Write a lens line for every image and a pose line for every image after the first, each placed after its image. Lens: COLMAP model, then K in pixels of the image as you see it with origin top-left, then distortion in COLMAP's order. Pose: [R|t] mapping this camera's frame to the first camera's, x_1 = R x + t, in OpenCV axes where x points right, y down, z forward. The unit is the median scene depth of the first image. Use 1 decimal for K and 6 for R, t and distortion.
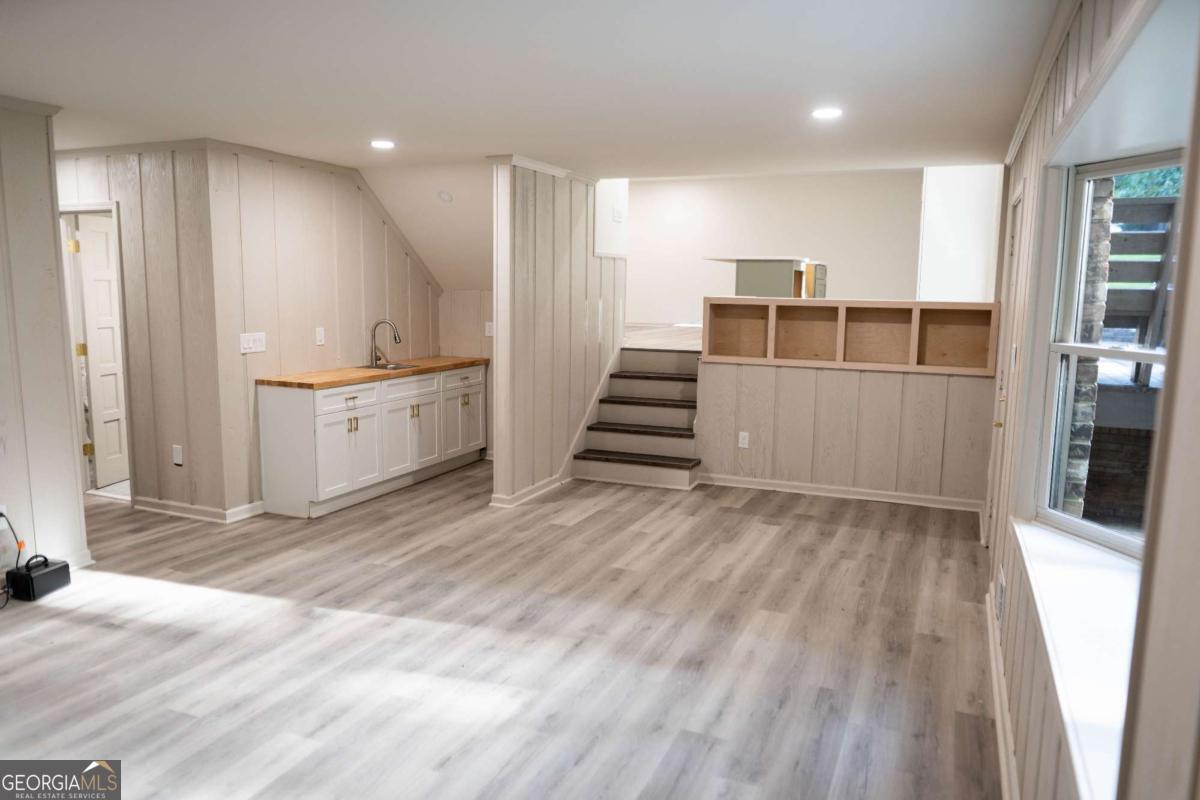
lens RADIAL K [[833.3, 0, 591.0], [0, 833.3, 395.1], [0, 0, 1]] dist [-0.049065, 0.025745]
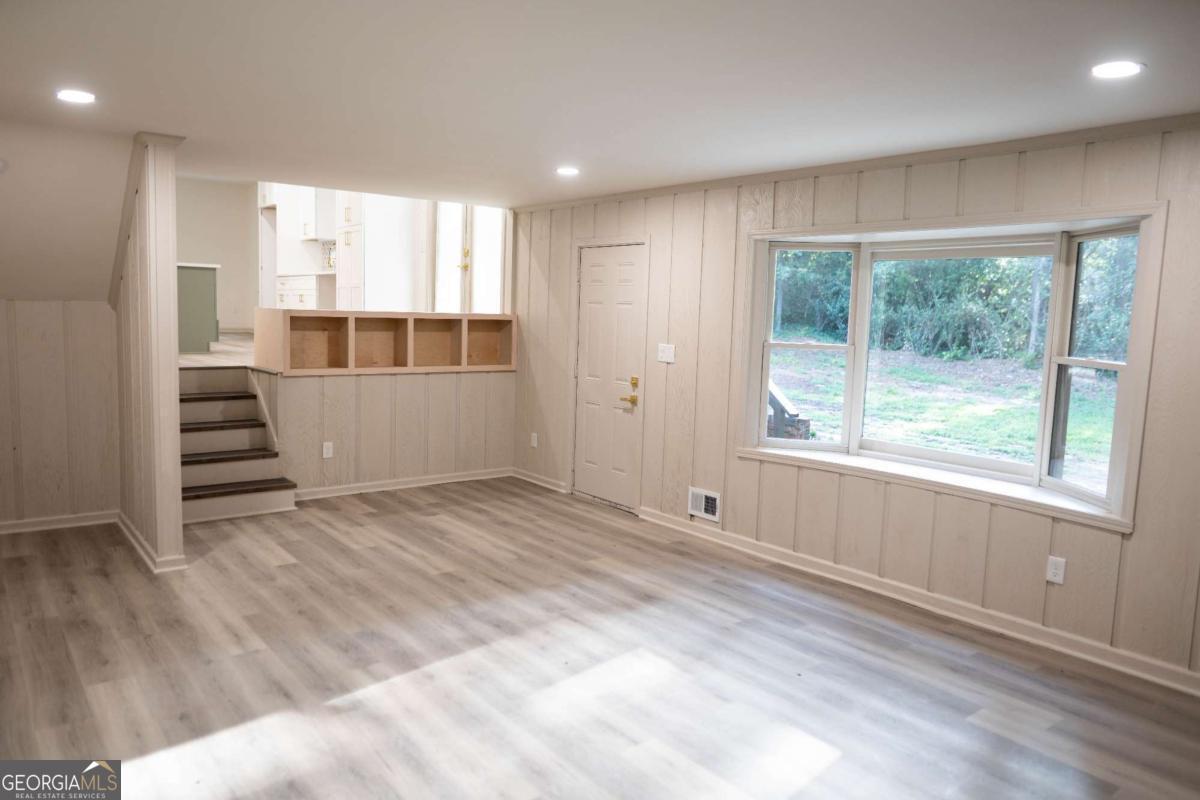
lens RADIAL K [[833.3, 0, 588.8], [0, 833.3, 401.2], [0, 0, 1]] dist [-0.049065, 0.025745]
pose [[0.475219, -0.094416, 0.874787, -0.733142], [0.090290, 0.994210, 0.058256, -0.047937], [-0.875223, 0.051300, 0.480992, 0.311536]]
